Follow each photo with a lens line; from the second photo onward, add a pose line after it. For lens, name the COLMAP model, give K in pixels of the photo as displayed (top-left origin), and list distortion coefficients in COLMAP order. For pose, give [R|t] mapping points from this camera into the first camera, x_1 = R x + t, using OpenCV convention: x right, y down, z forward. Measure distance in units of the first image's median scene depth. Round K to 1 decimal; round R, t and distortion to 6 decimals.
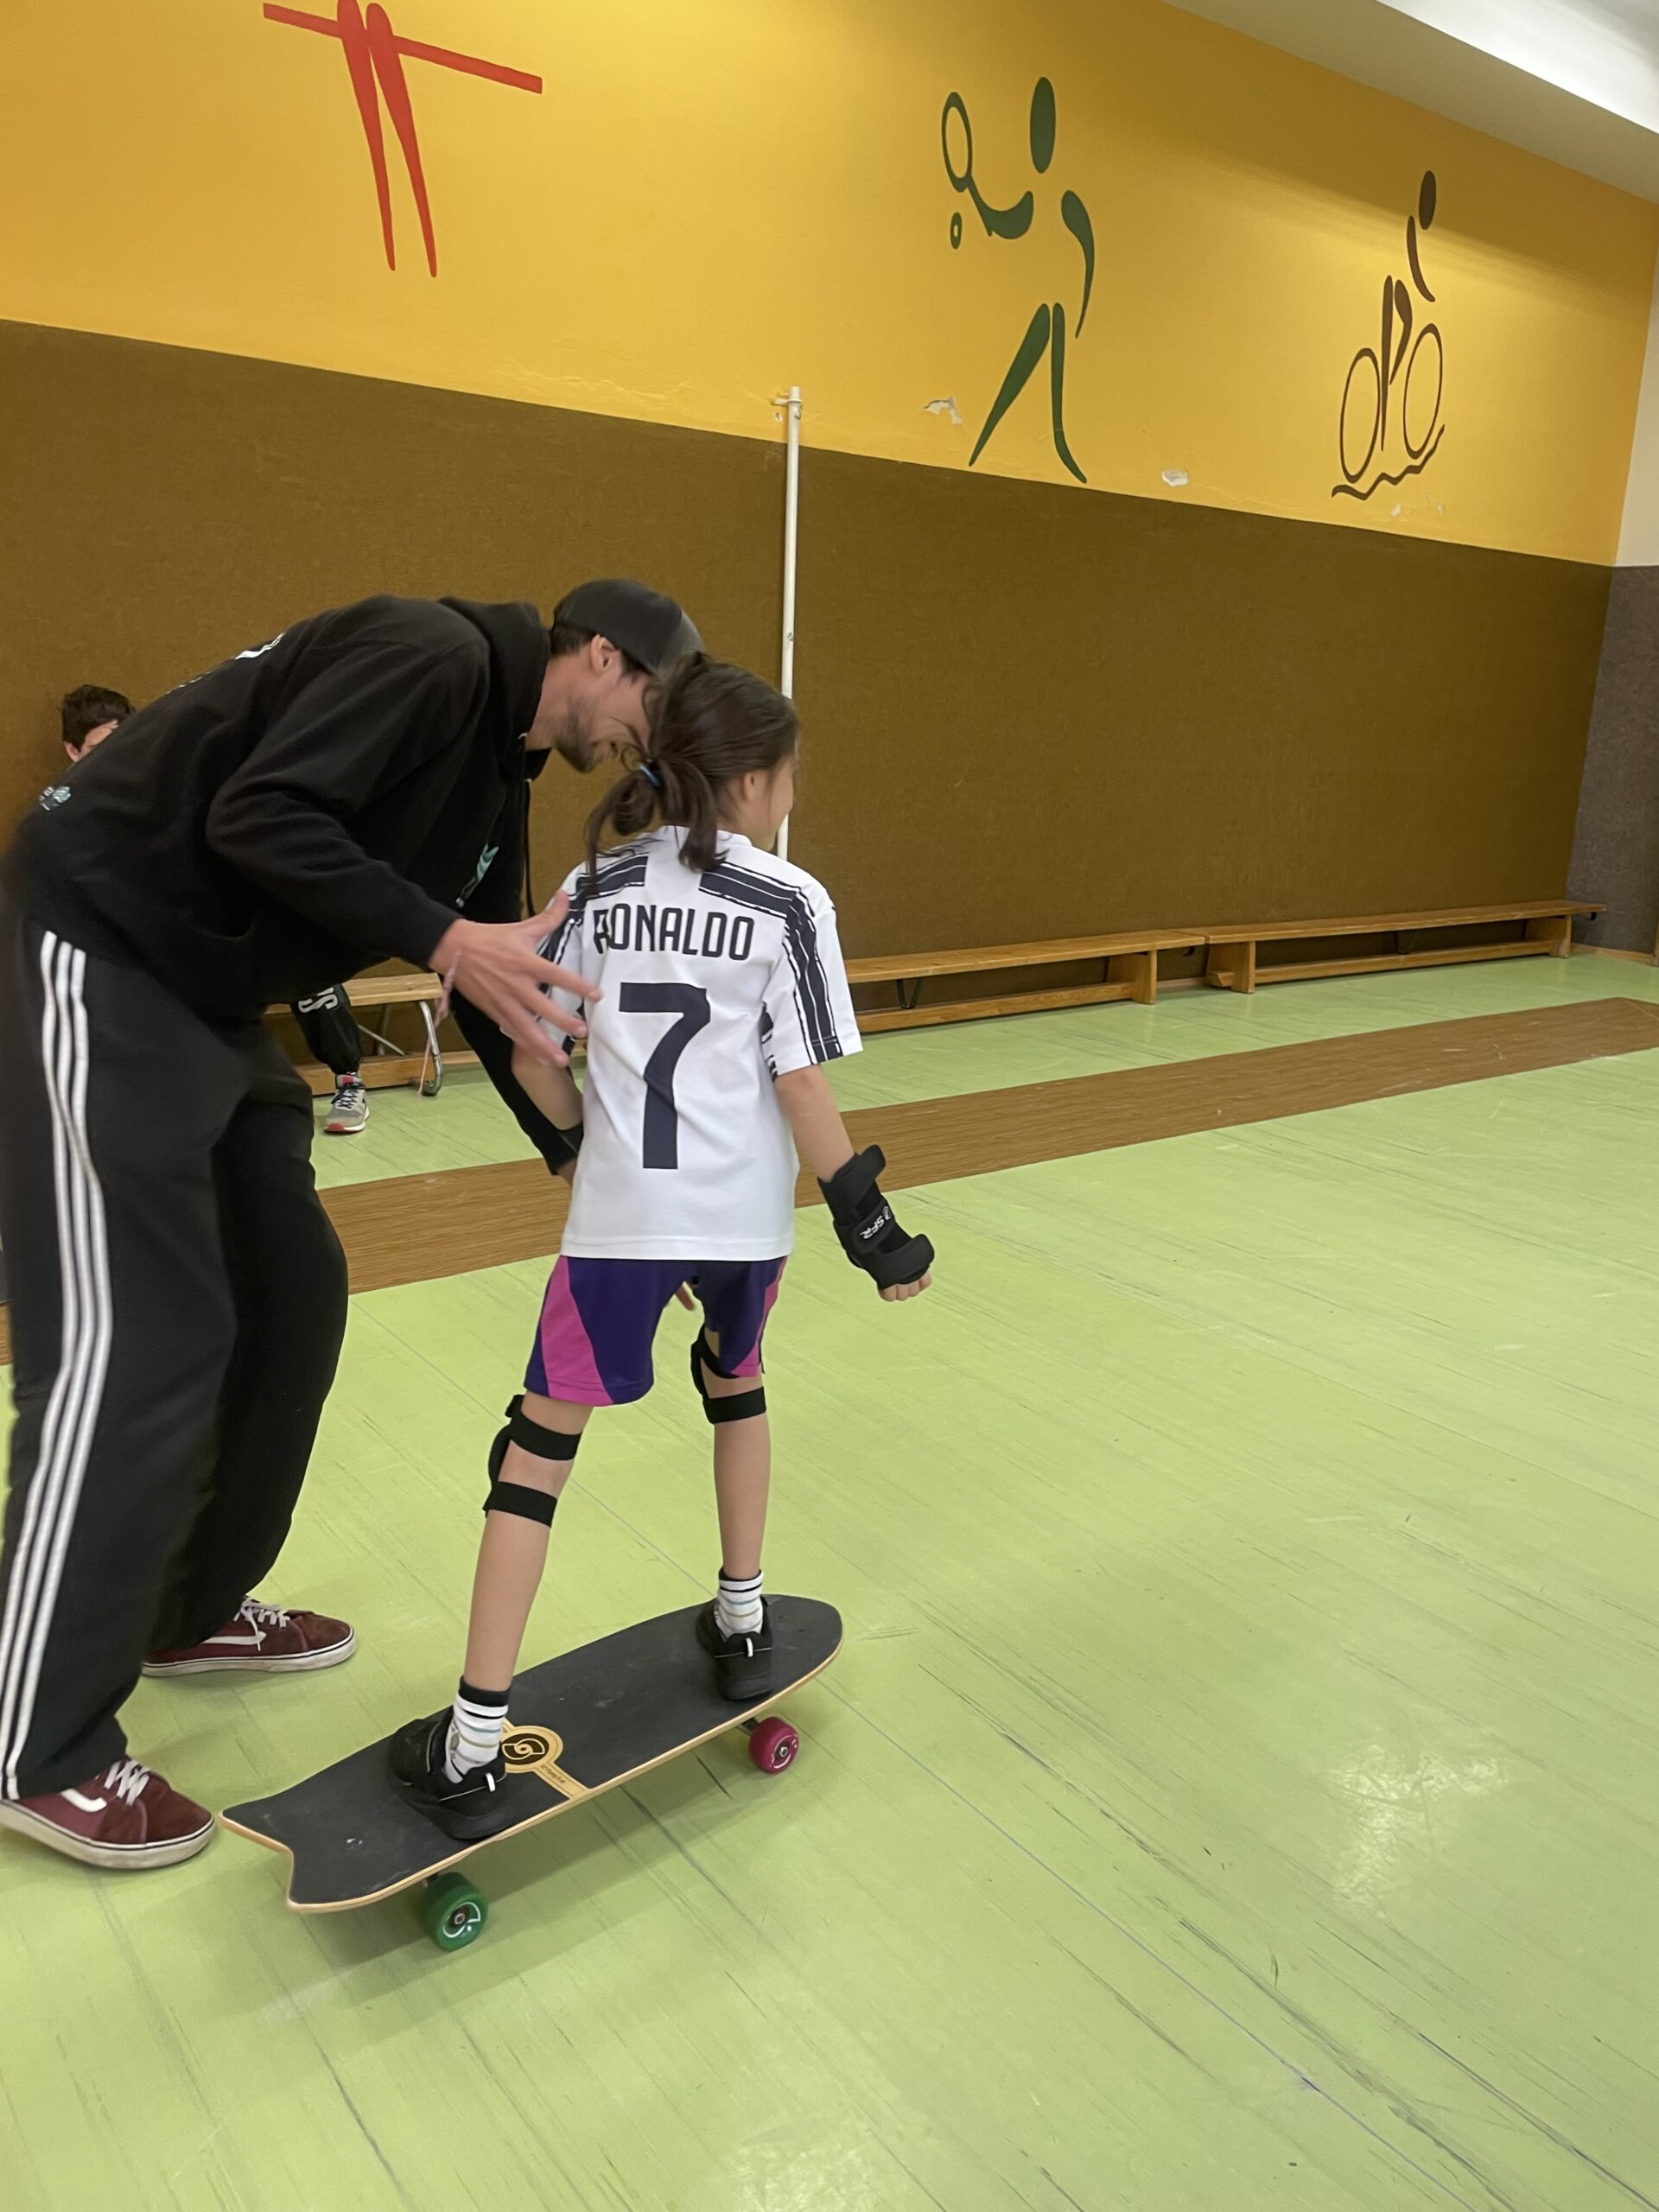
lens RADIAL K [[1664.8, 0, 829.0], [0, 1664.8, 1090.1], [0, 0, 1]] dist [0.086722, -0.110435]
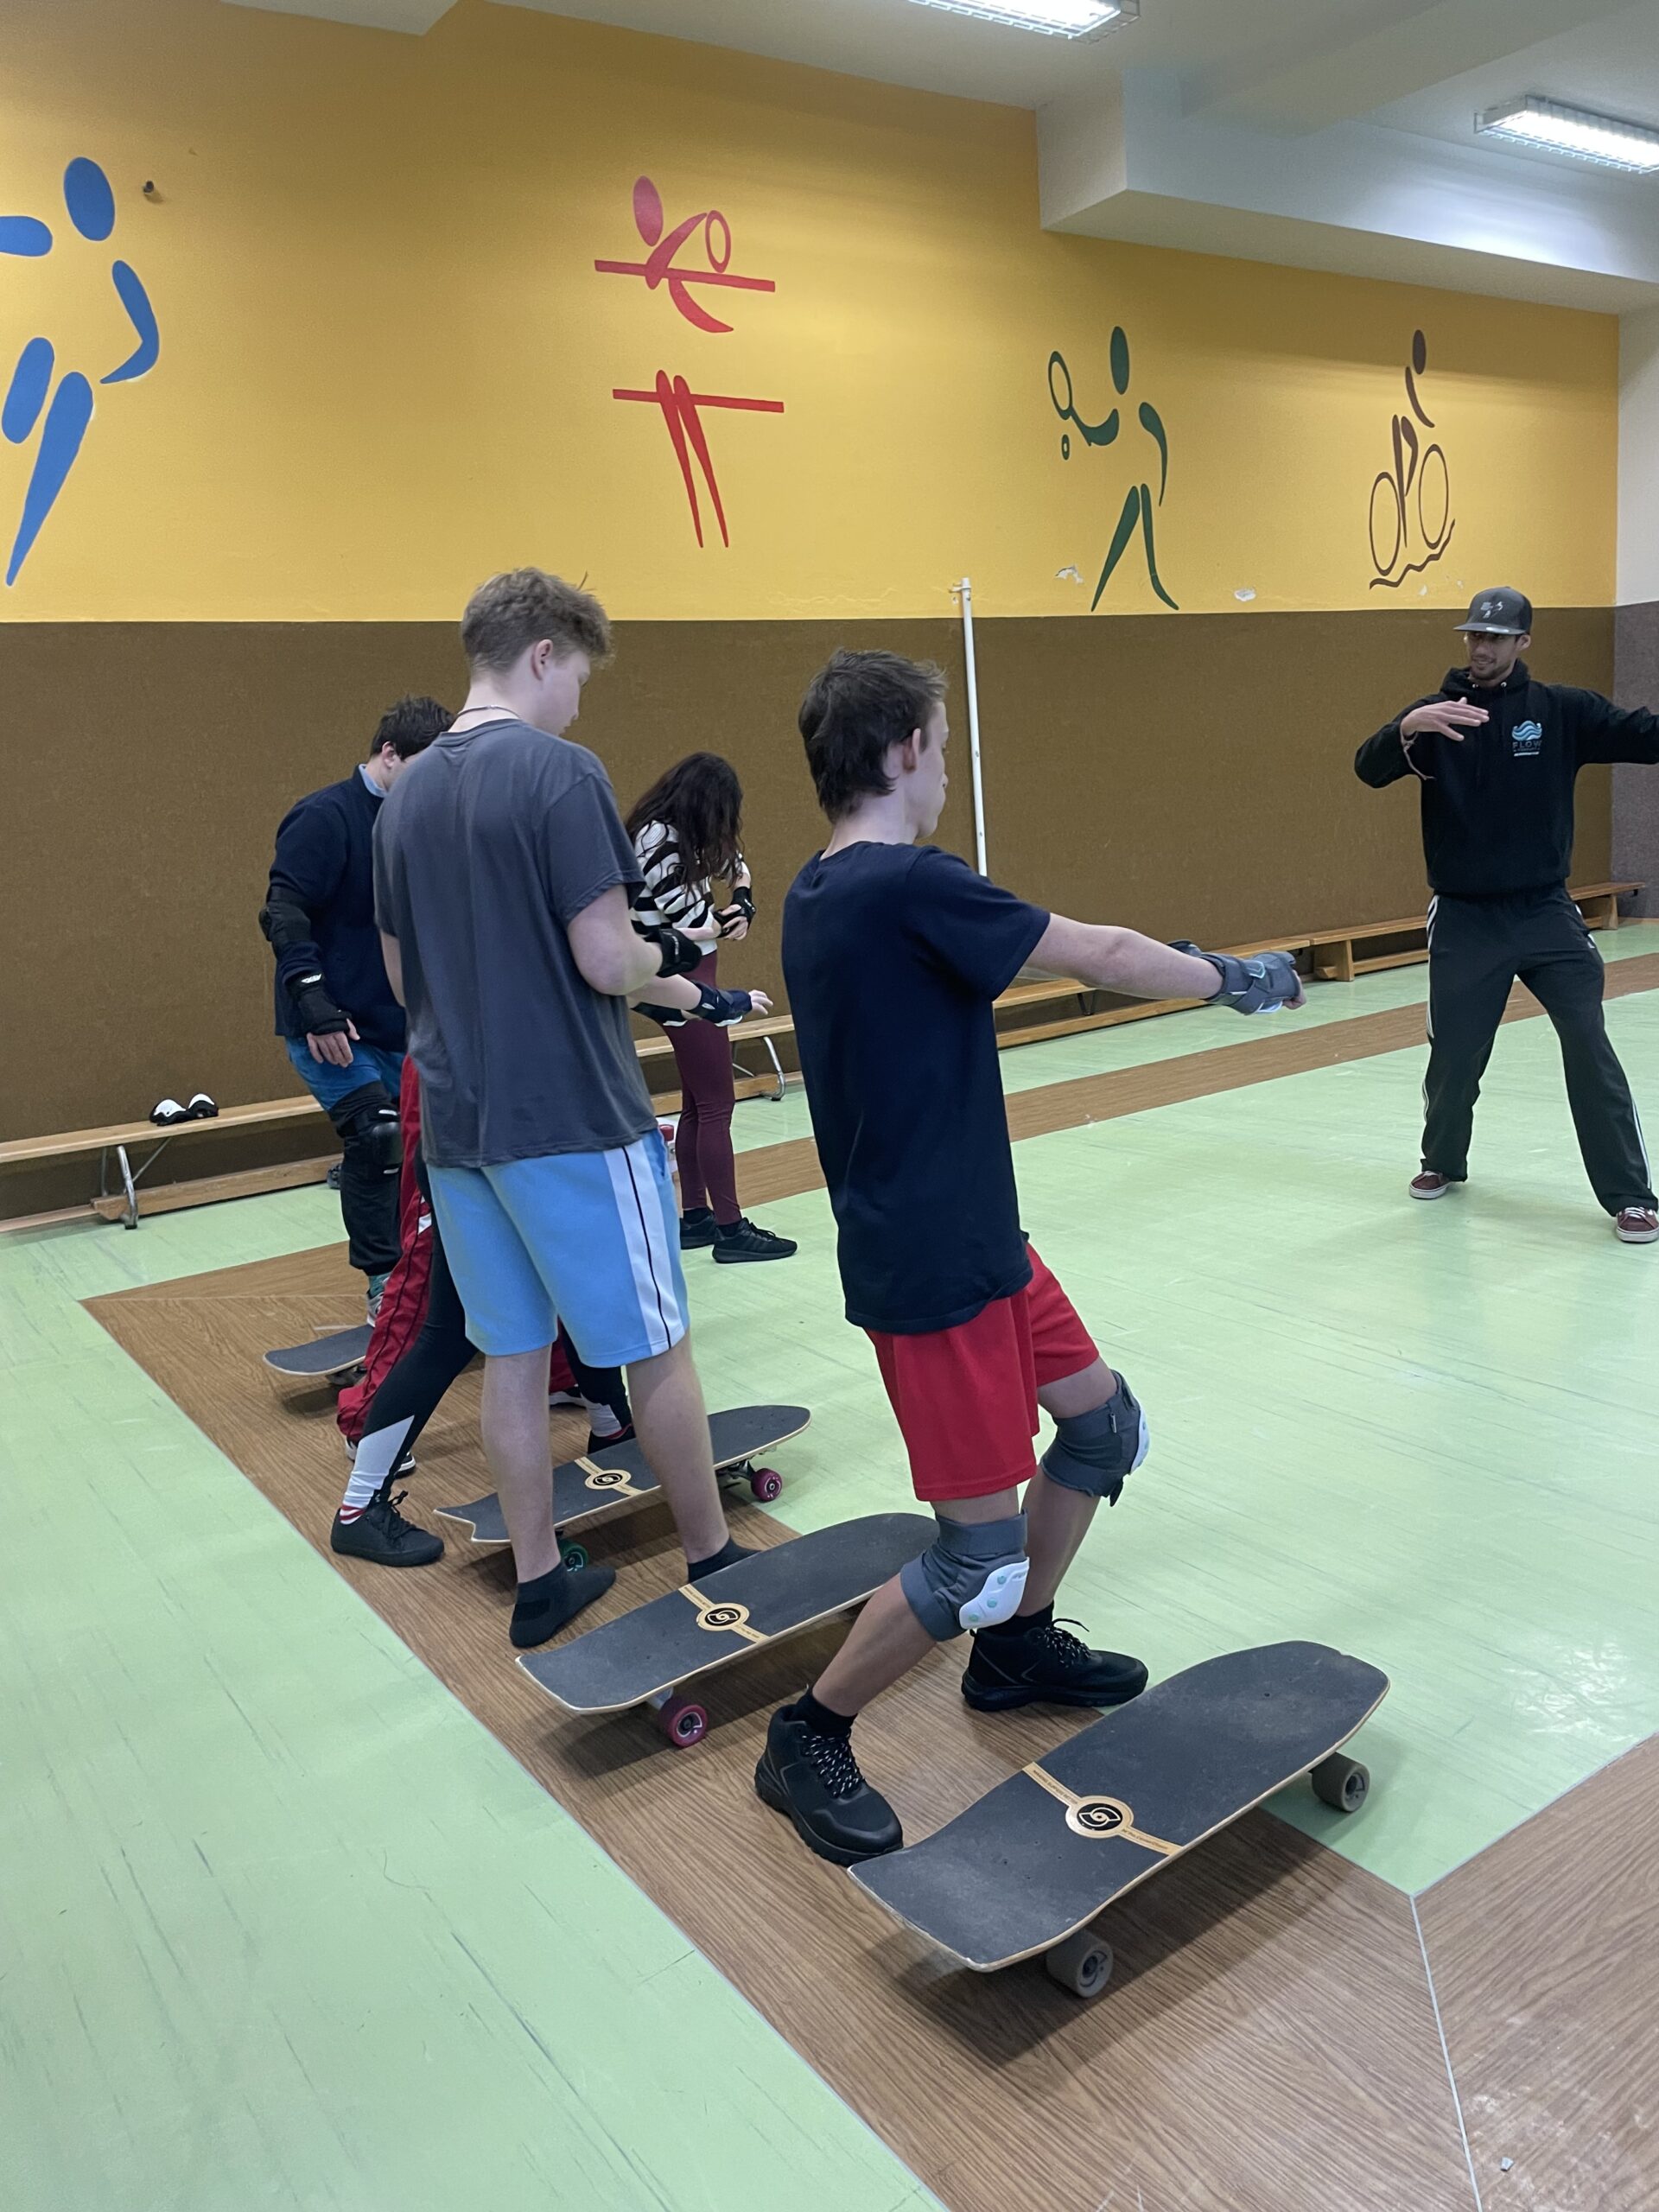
lens RADIAL K [[1672.4, 0, 820.2], [0, 1672.4, 1118.1], [0, 0, 1]] dist [0.078509, -0.087913]
pose [[0.991820, -0.108249, -0.067642, -0.077433], [0.105630, 0.993553, -0.041178, 0.059591], [0.071663, 0.033696, 0.996860, -0.318976]]
